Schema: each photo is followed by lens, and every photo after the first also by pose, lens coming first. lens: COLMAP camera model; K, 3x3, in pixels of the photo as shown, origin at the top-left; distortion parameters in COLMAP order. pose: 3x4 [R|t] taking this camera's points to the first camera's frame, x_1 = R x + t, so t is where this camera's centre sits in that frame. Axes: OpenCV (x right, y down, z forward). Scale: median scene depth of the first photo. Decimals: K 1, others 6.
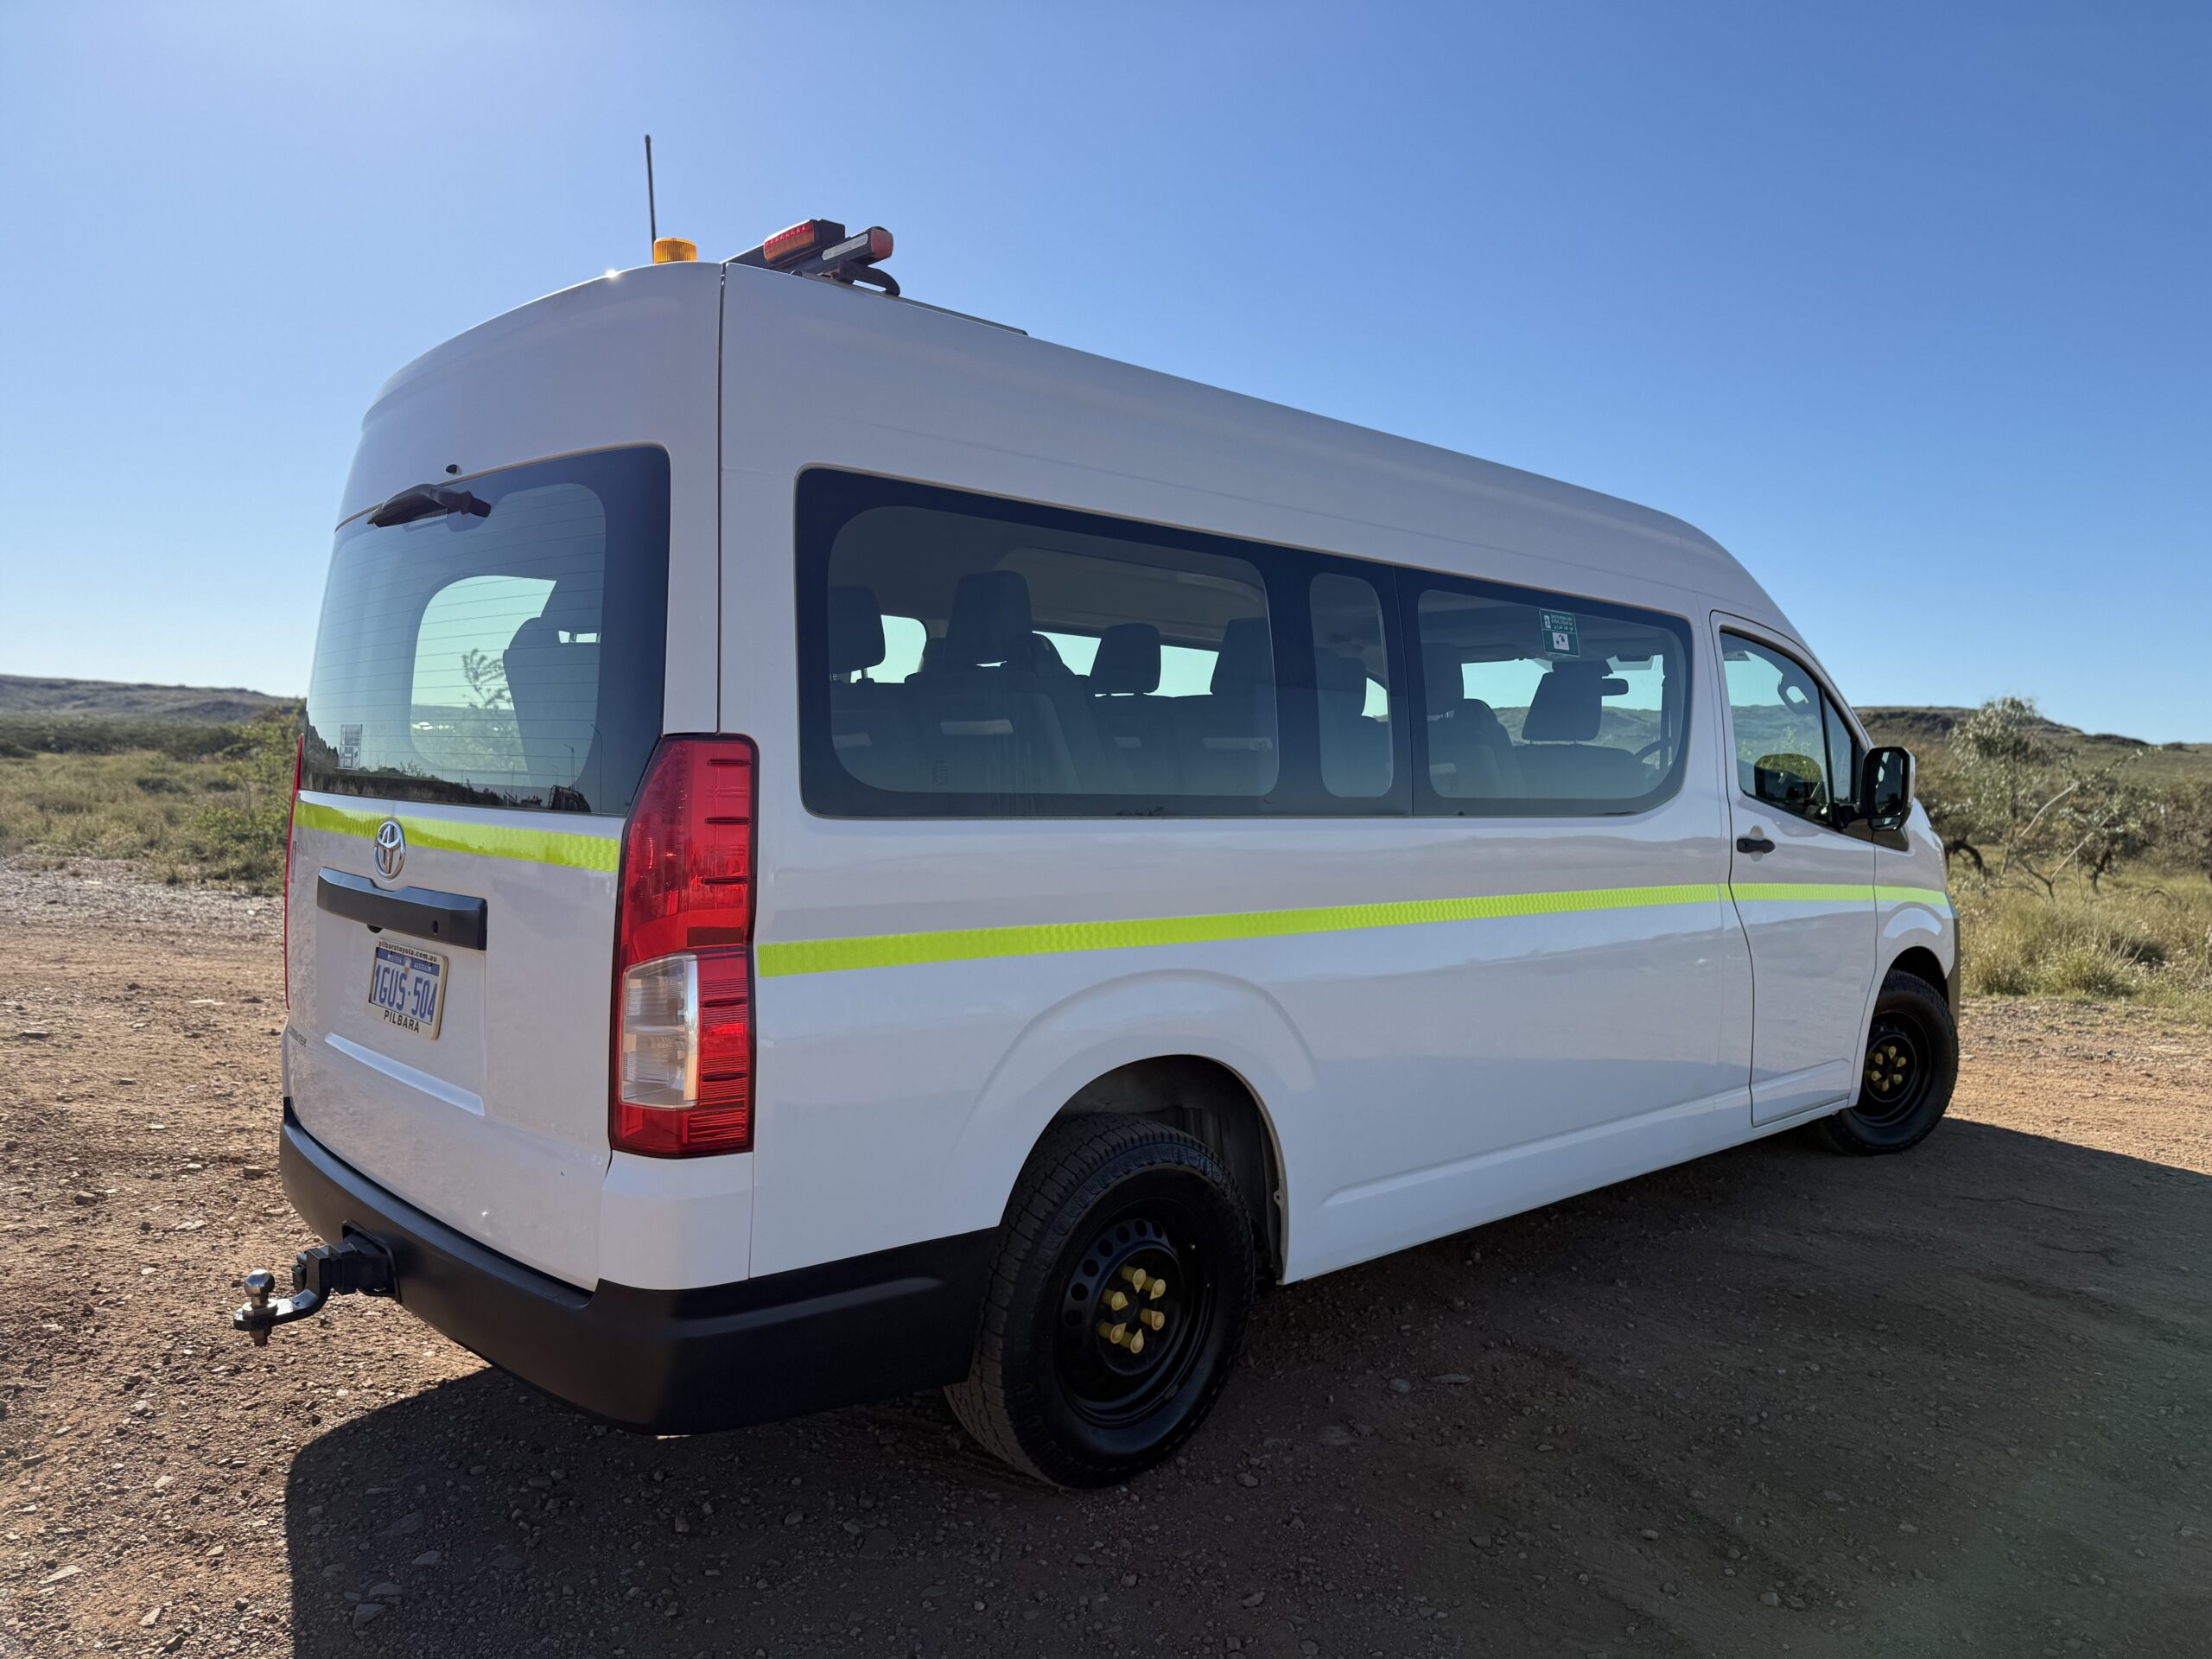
lens RADIAL K [[1563.4, 0, 1102.6], [0, 1563.4, 825.7], [0, 0, 1]] dist [0.000604, -0.001141]
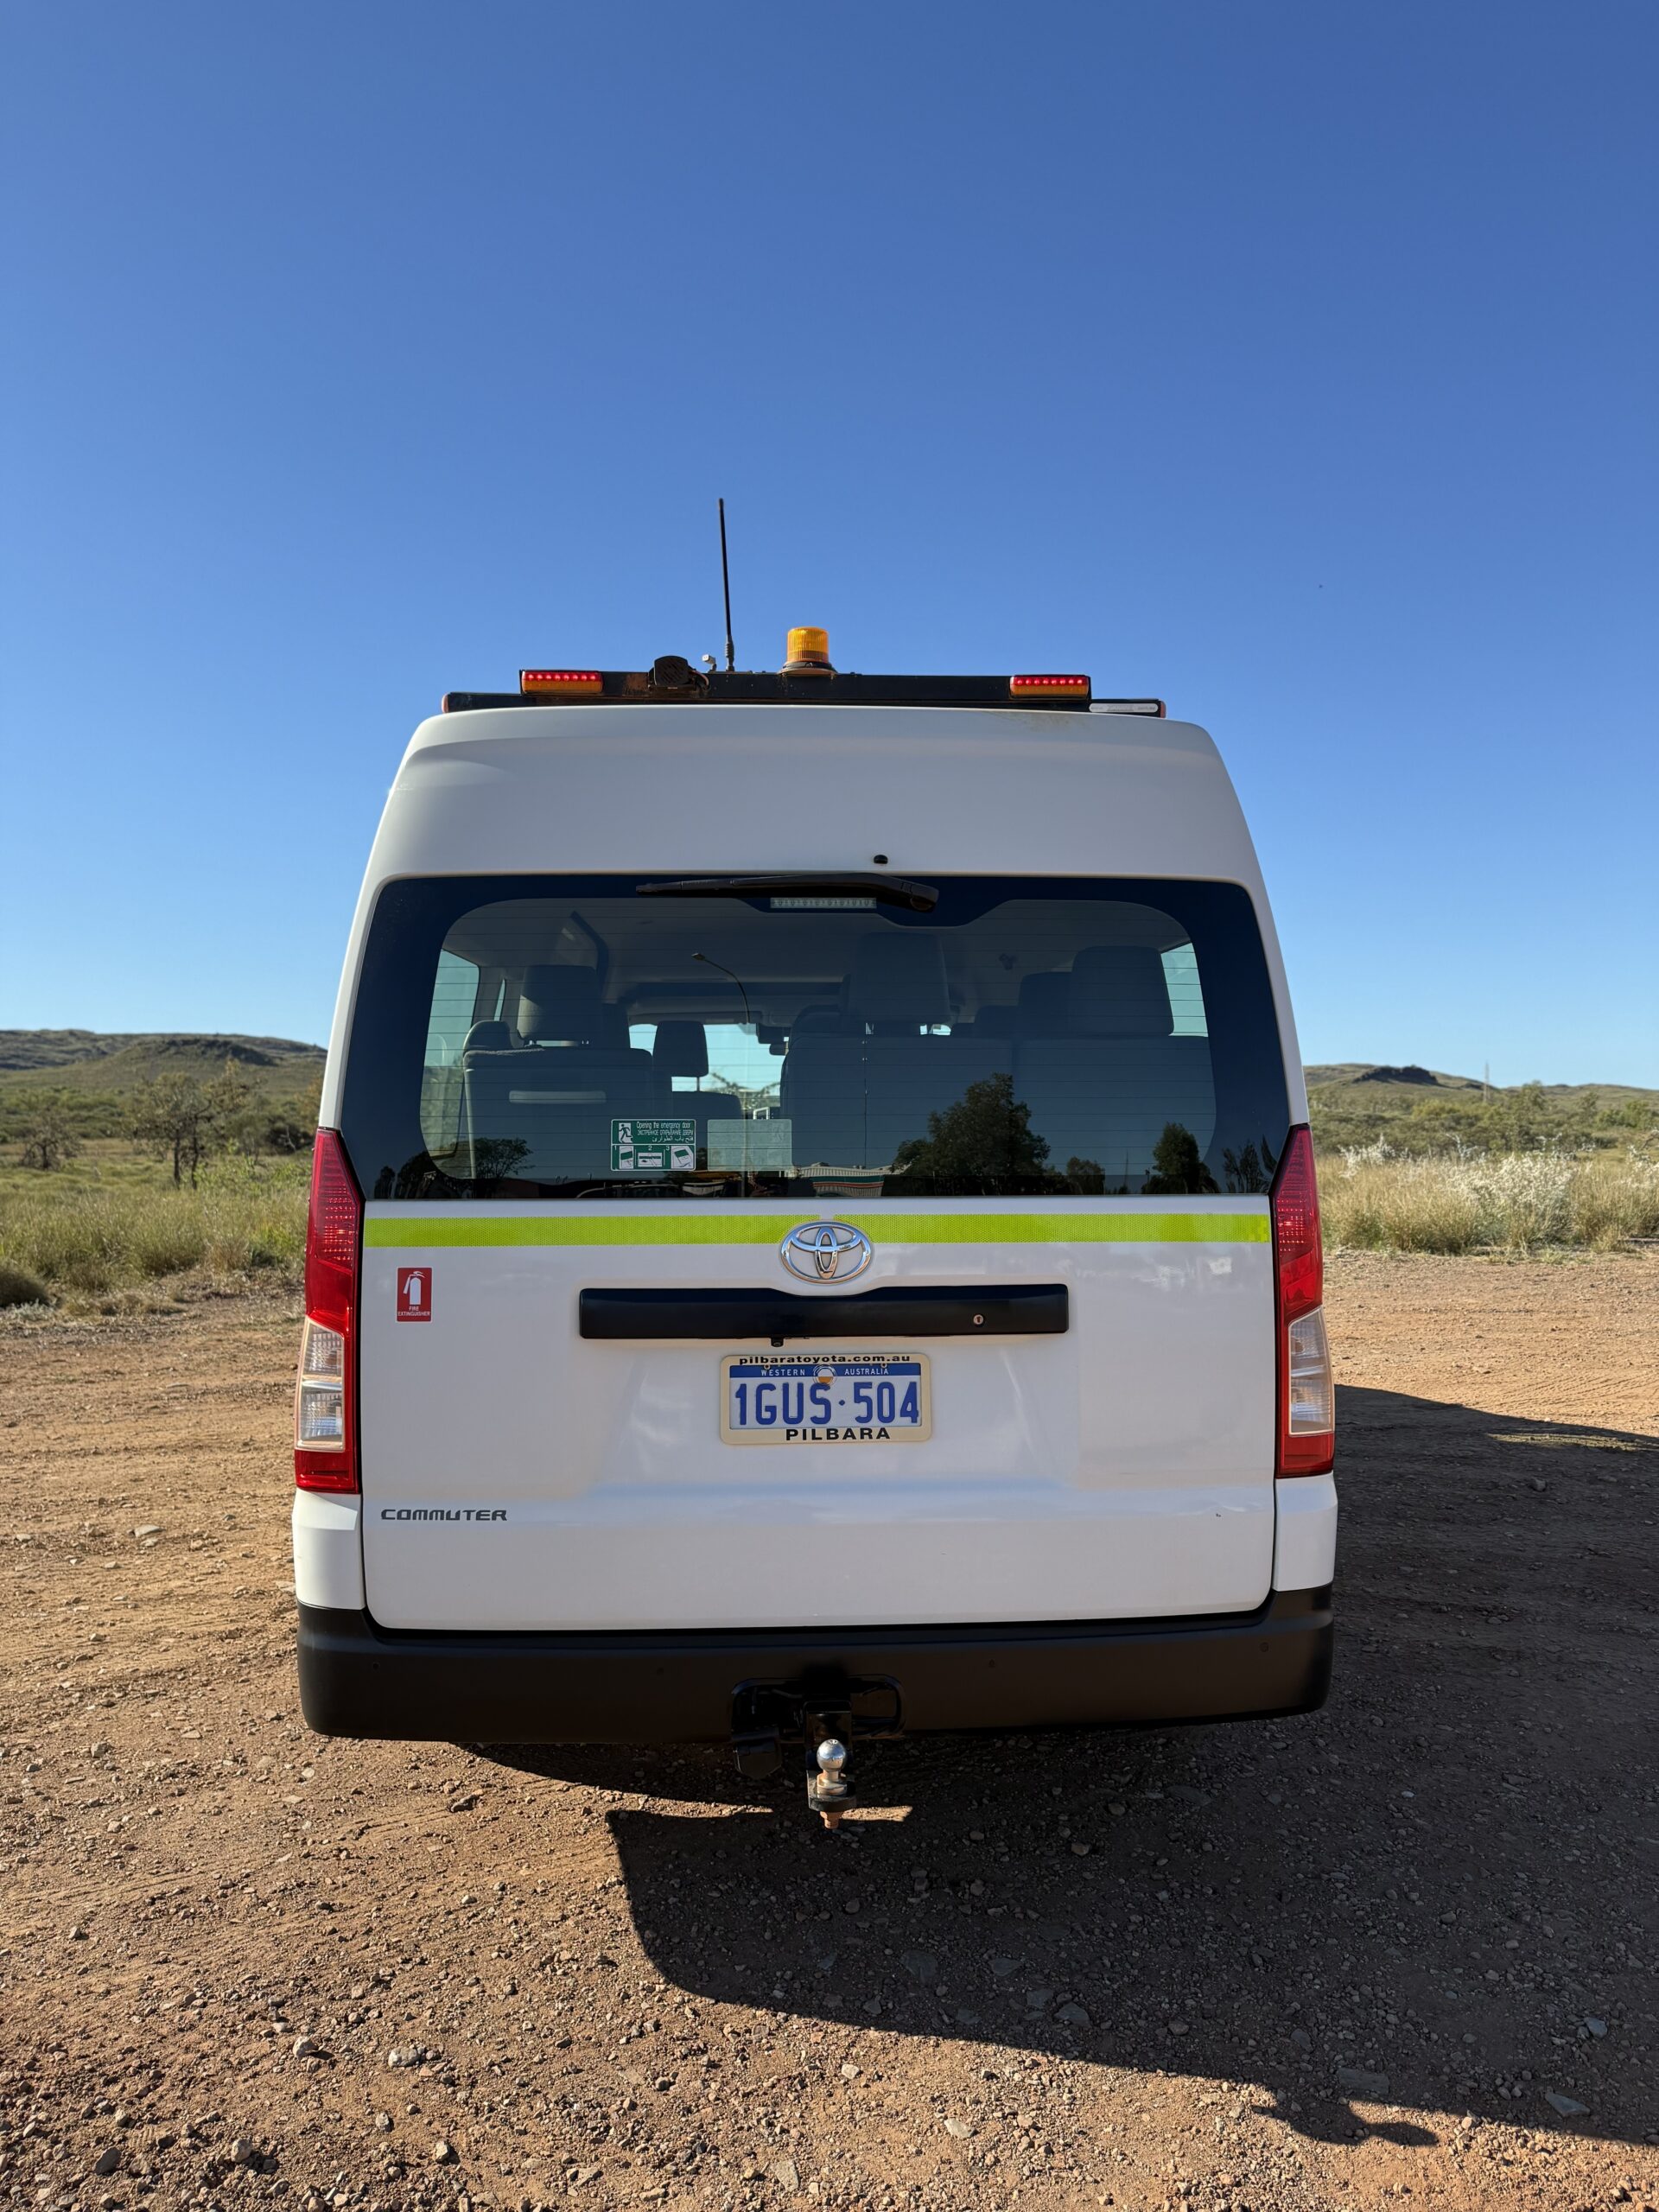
lens RADIAL K [[1563.4, 0, 823.6], [0, 1563.4, 1109.9], [0, 0, 1]] dist [0.000604, -0.001141]
pose [[0.635859, -0.019554, 0.771557, -1.143633], [0.039200, 0.999207, -0.006982, -0.062787], [-0.770809, 0.034685, 0.636121, 0.401837]]
